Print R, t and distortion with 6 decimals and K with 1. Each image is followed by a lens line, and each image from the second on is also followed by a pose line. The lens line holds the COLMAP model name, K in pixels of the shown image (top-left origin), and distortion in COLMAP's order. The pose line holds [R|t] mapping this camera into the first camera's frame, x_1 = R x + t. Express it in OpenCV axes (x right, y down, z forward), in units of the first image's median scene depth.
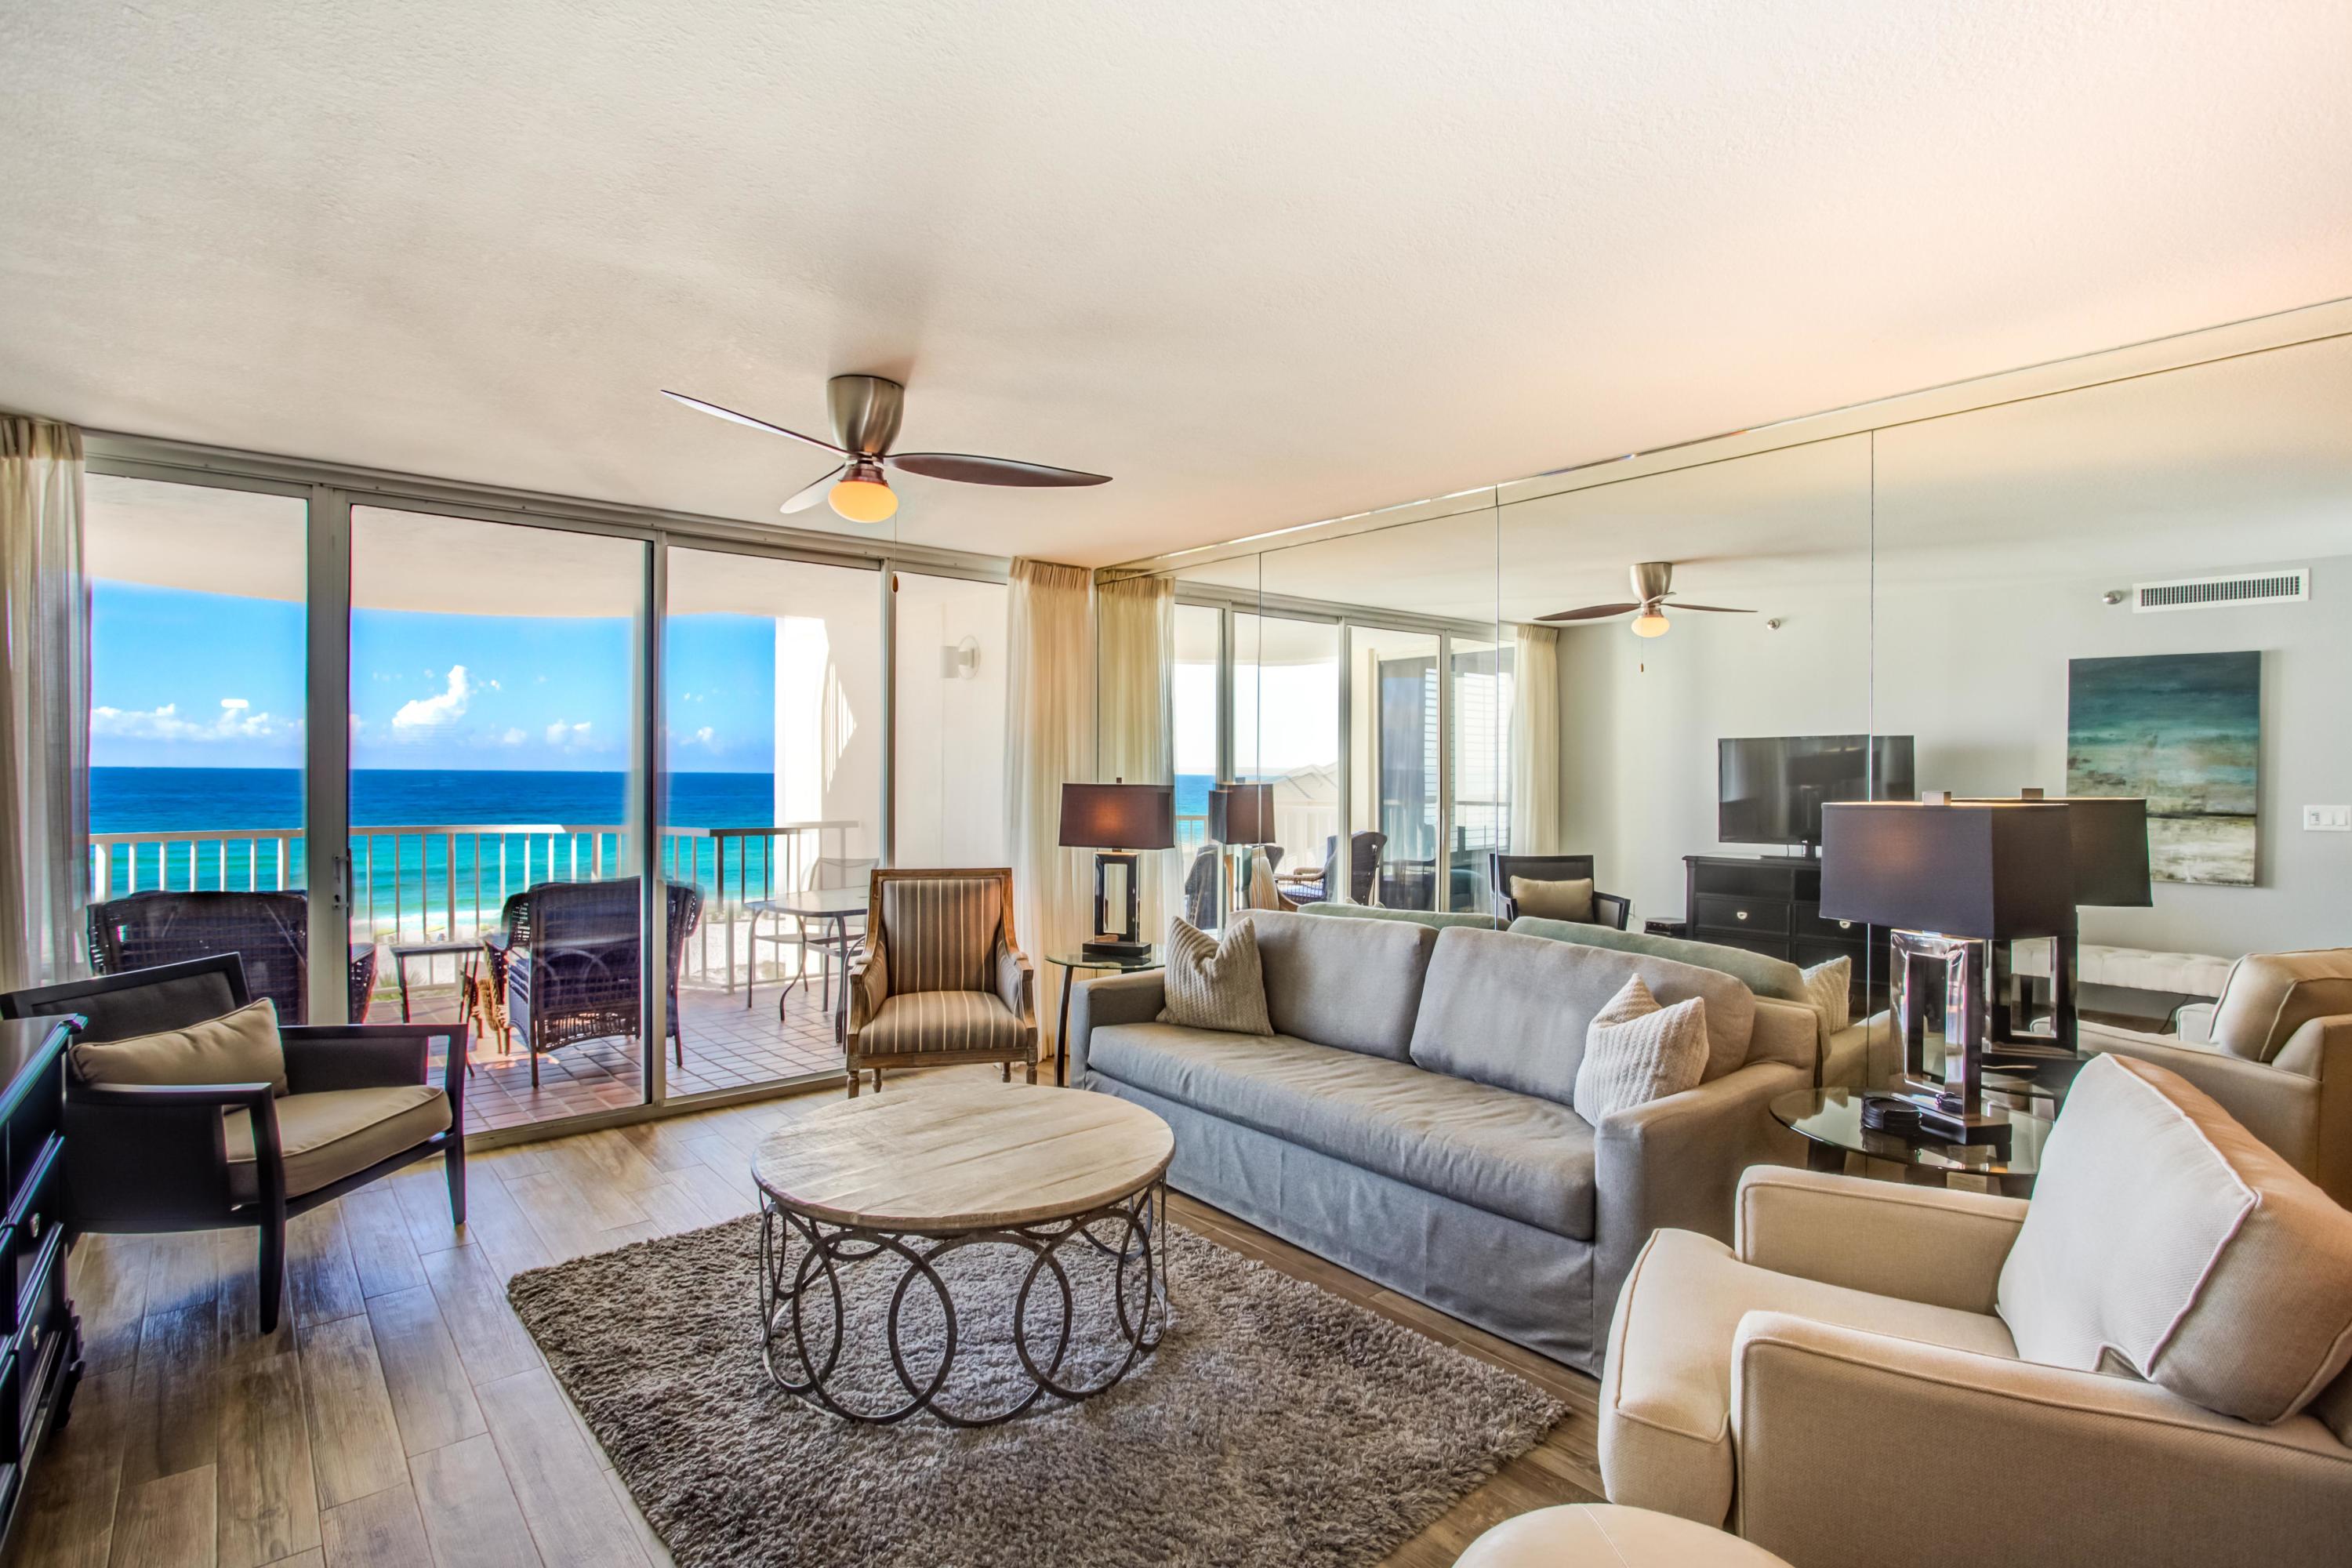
lens RADIAL K [[1141.2, 0, 1195.3], [0, 1141.2, 776.1], [0, 0, 1]] dist [-0.002266, 0.003465]
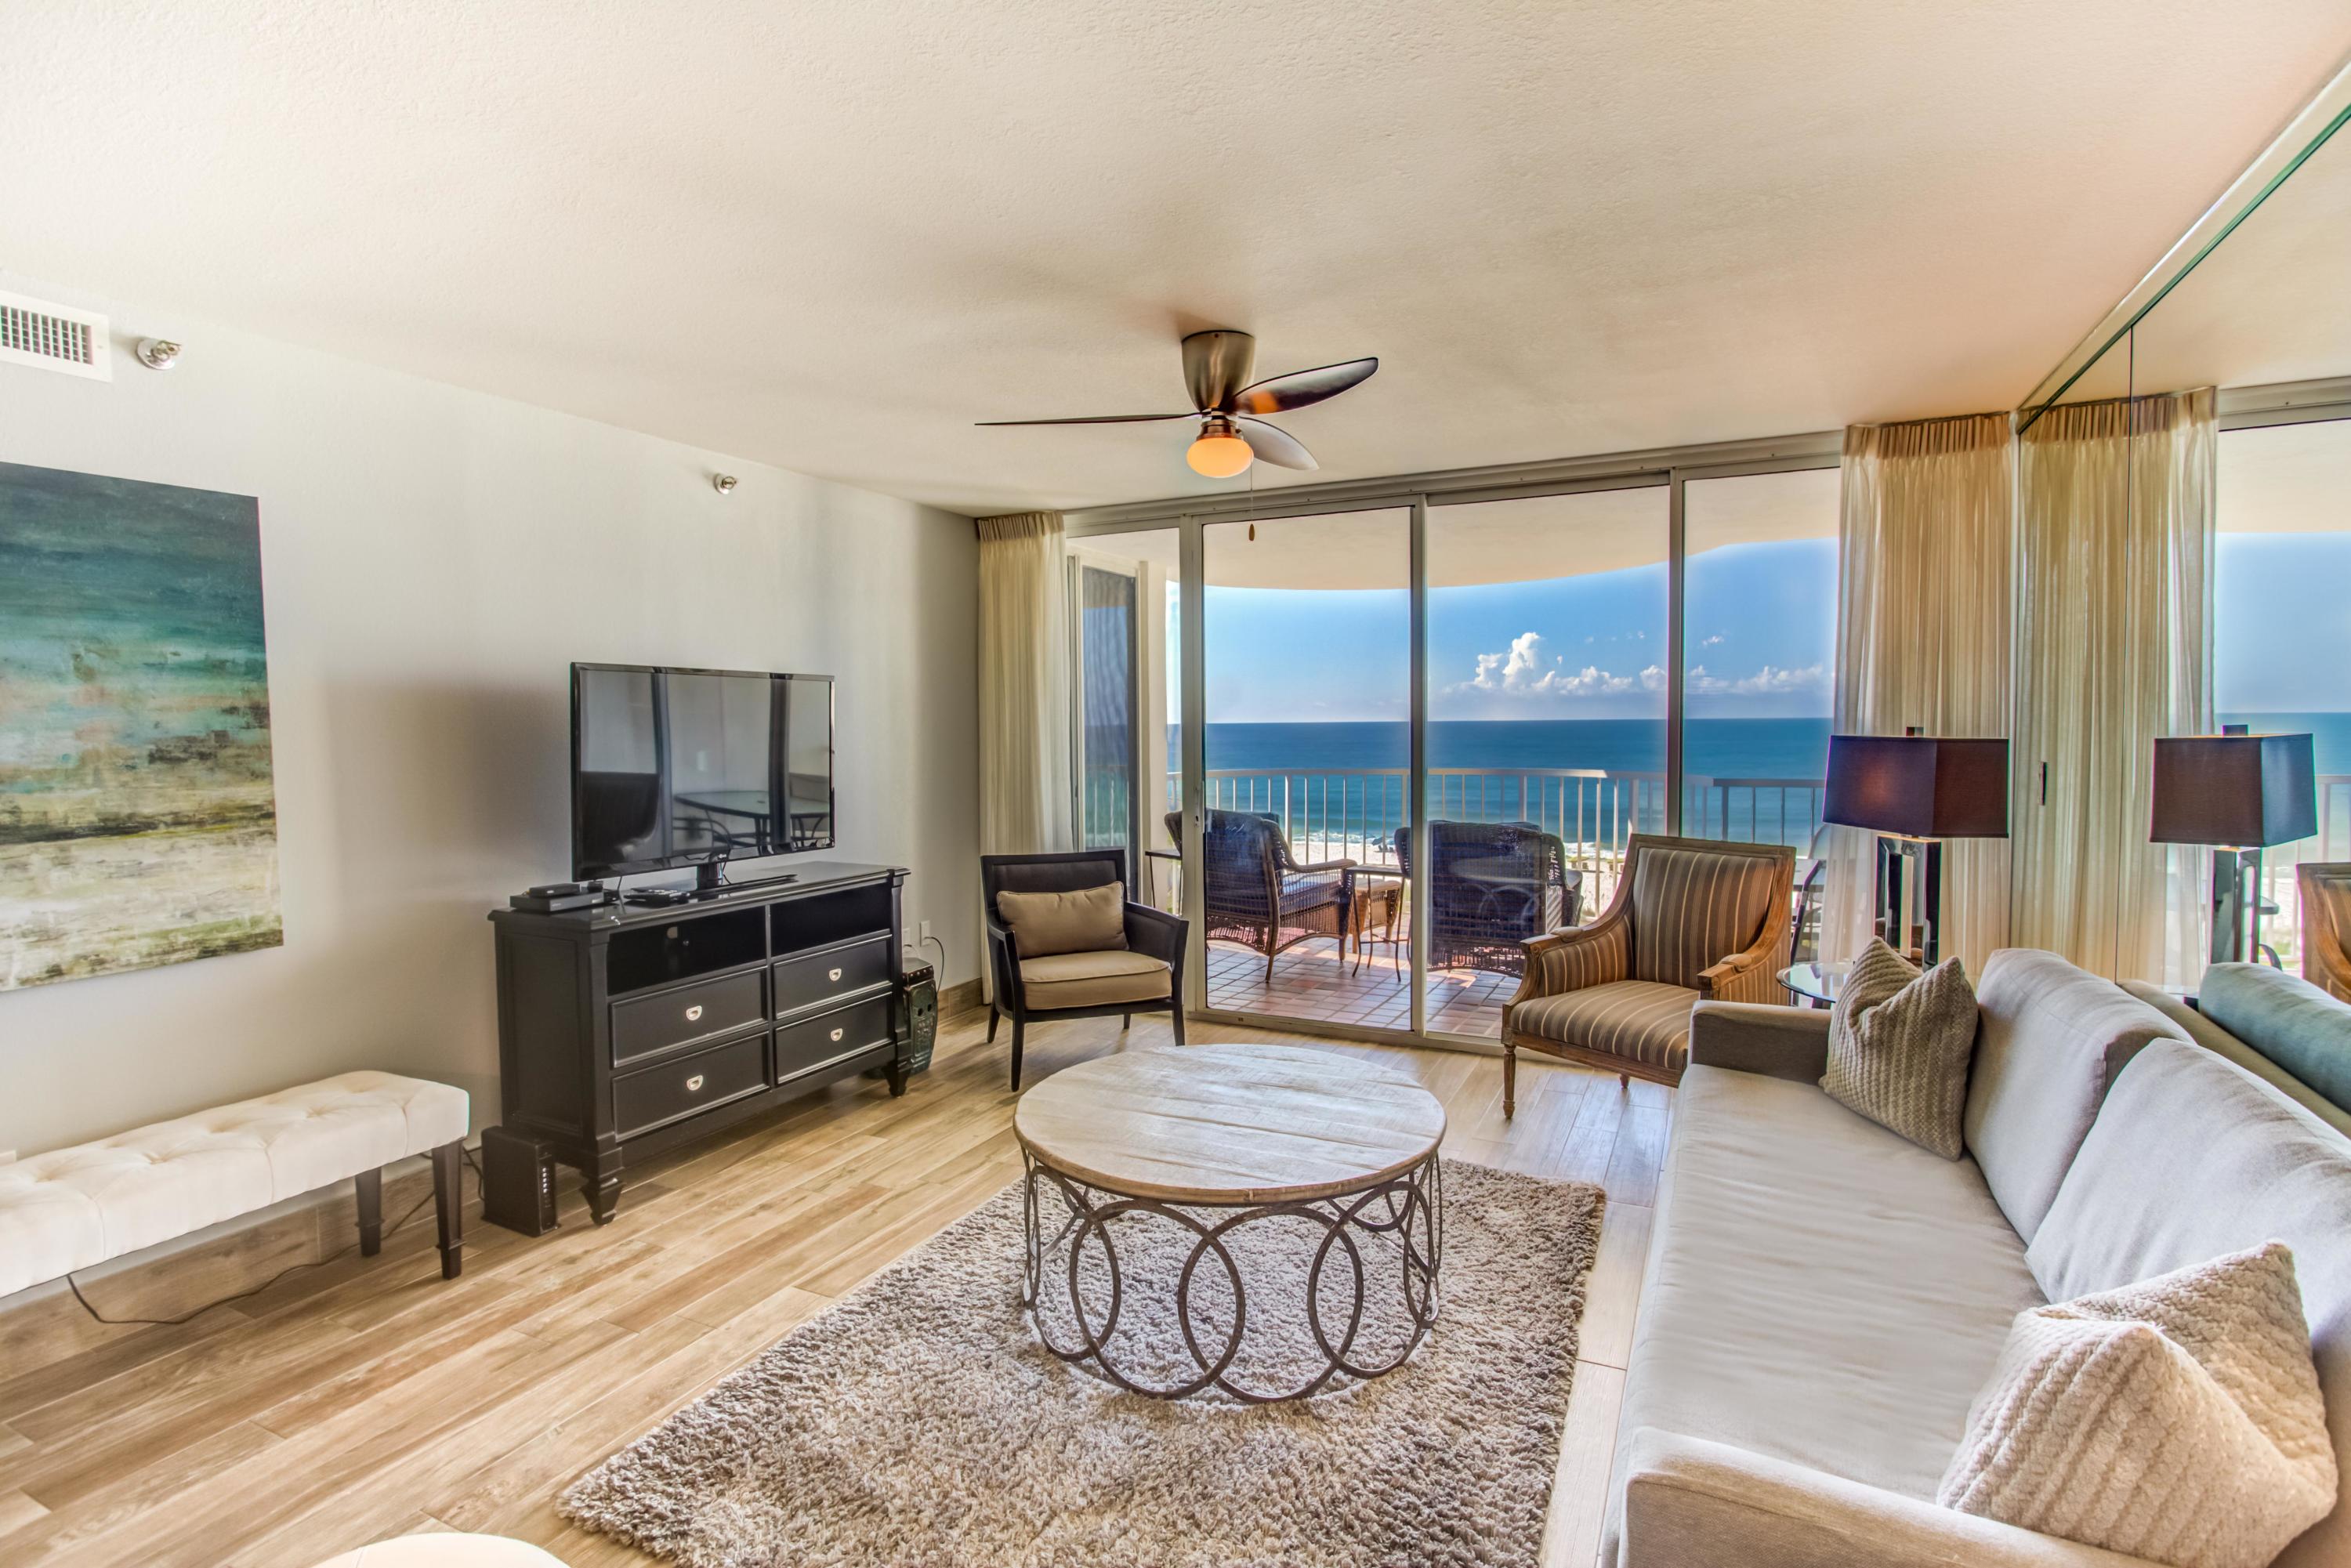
lens RADIAL K [[1140.7, 0, 1163.9], [0, 1140.7, 779.0], [0, 0, 1]] dist [-0.002266, 0.003465]
pose [[0.403202, 0.039506, -0.914258, 0.372885], [0.004921, 0.998960, 0.045336, -0.001403], [0.915098, -0.022778, 0.402588, 0.322523]]
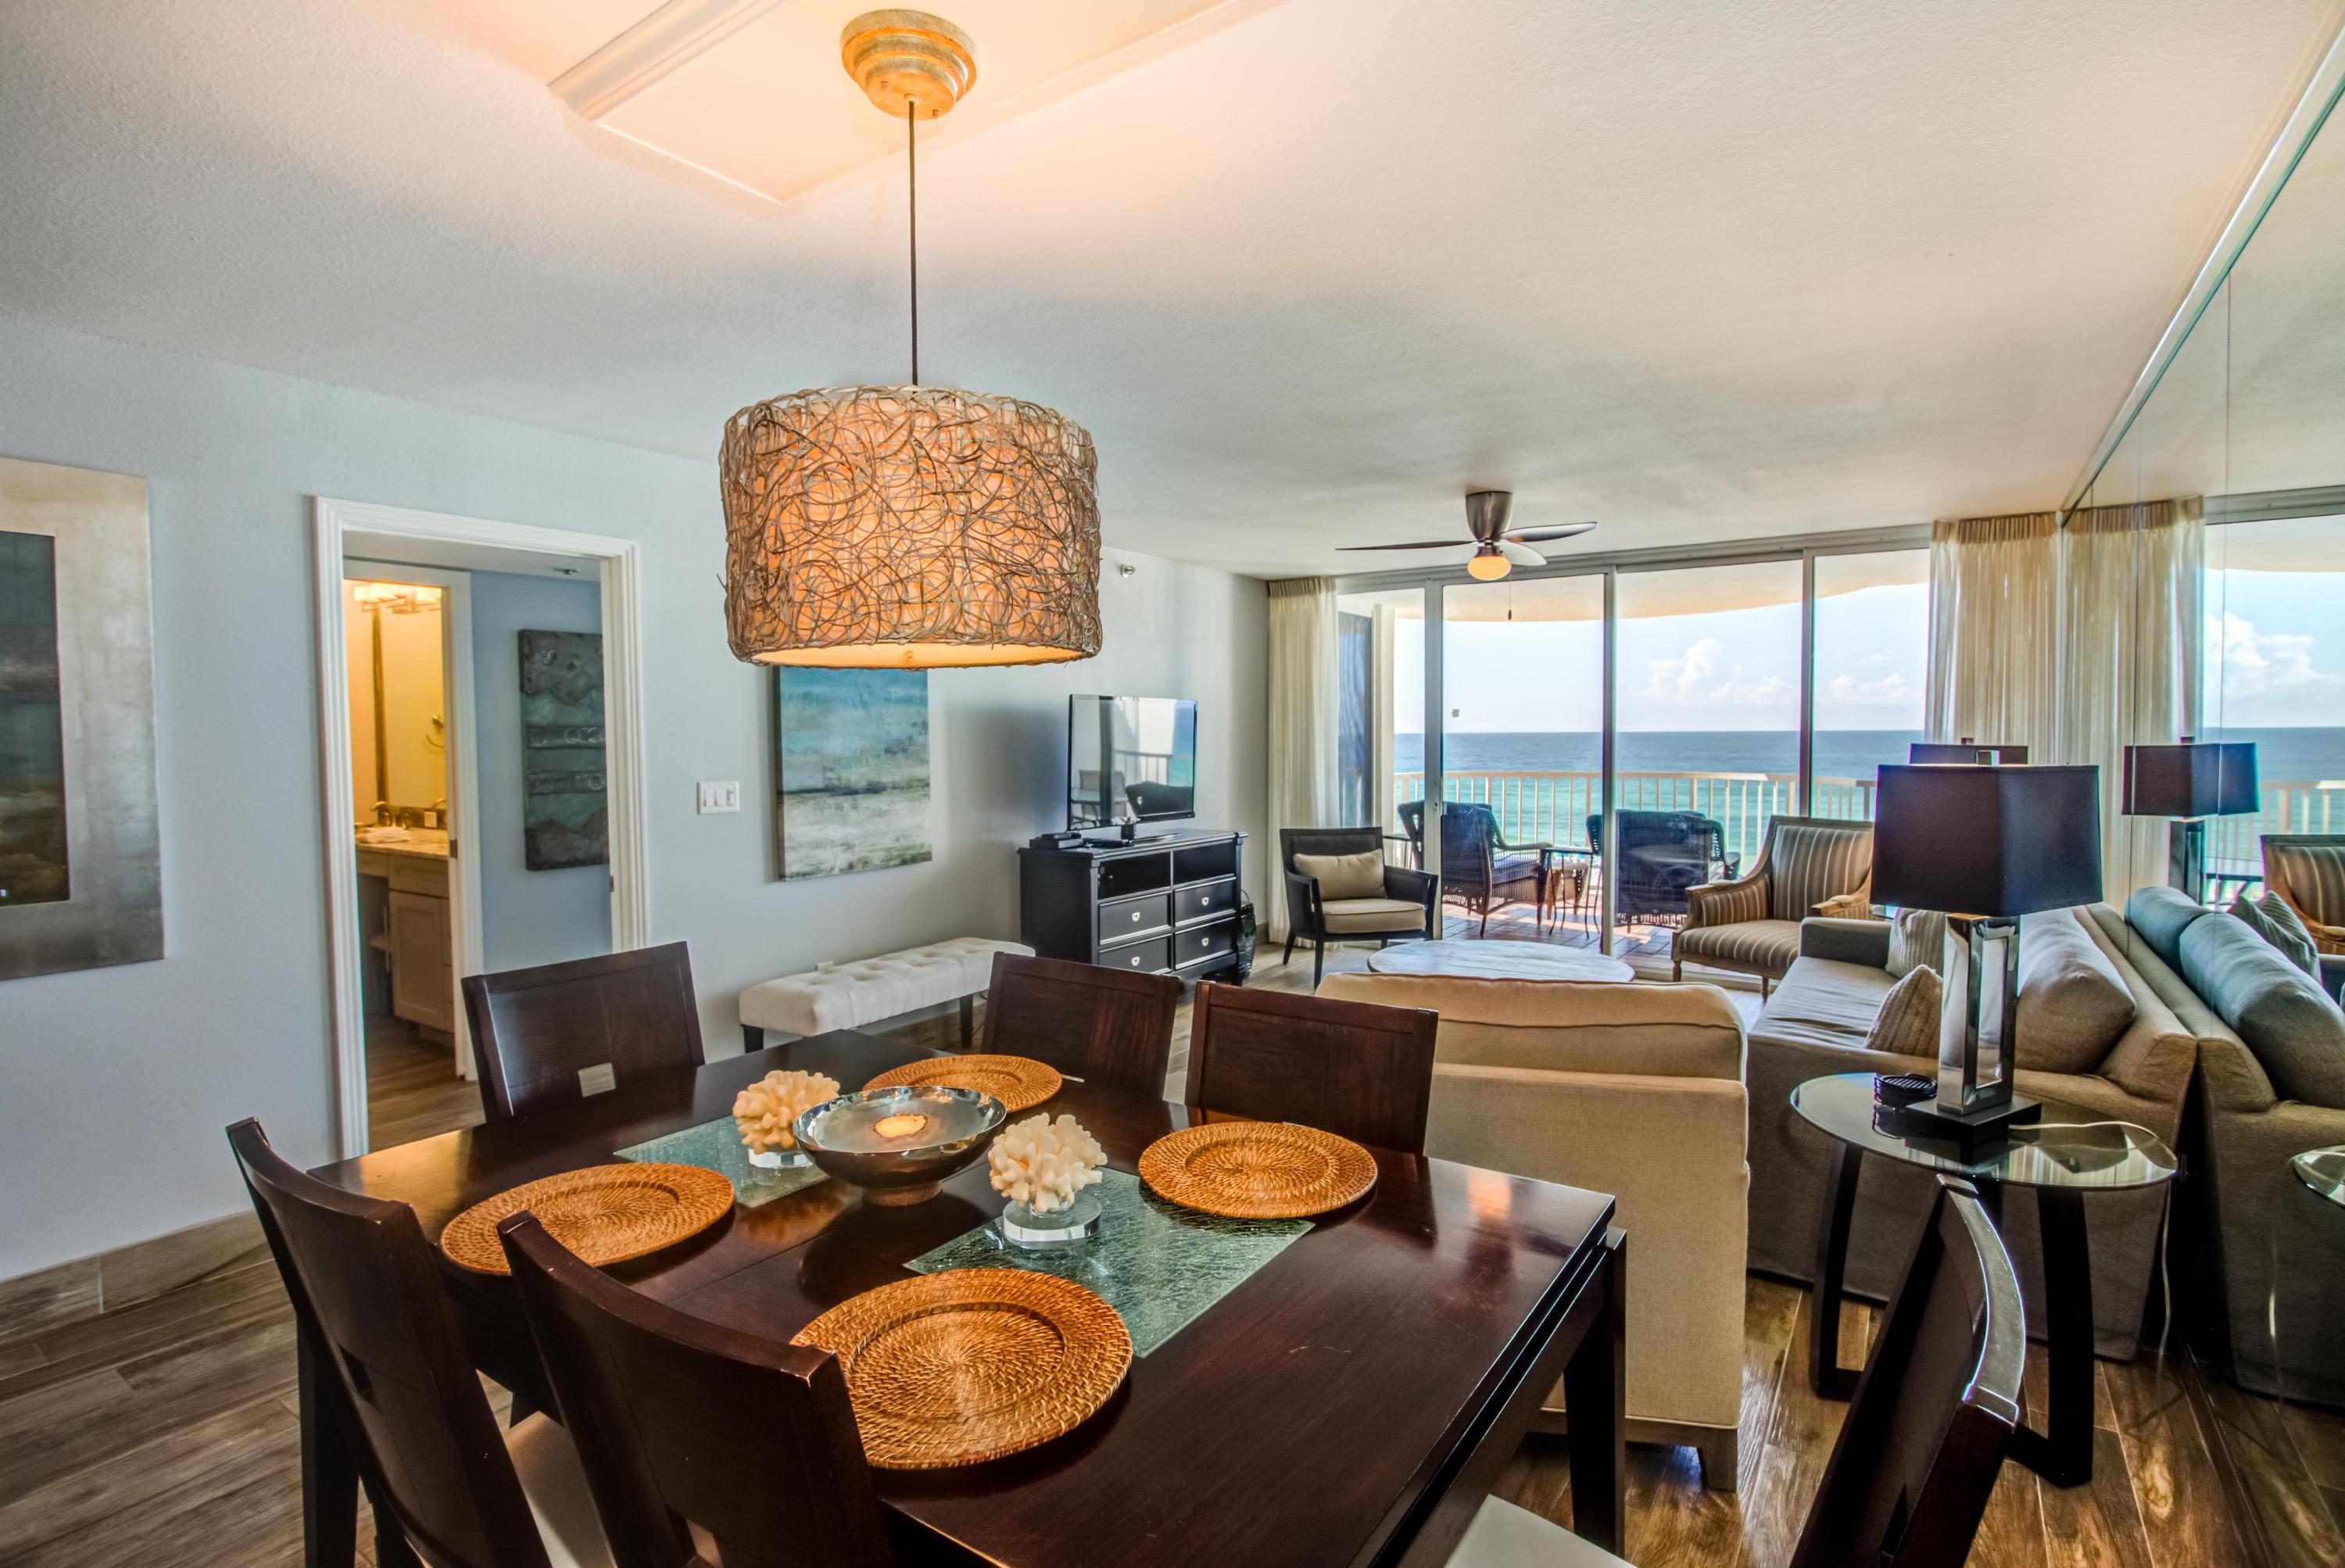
lens RADIAL K [[1137.8, 0, 1186.2], [0, 1137.8, 780.6], [0, 0, 1]] dist [-0.002266, 0.003465]
pose [[0.291267, 0.036366, -0.955950, 0.679312], [0.001418, 0.999260, 0.038446, -0.000832], [0.956641, -0.012554, 0.290999, 0.068082]]
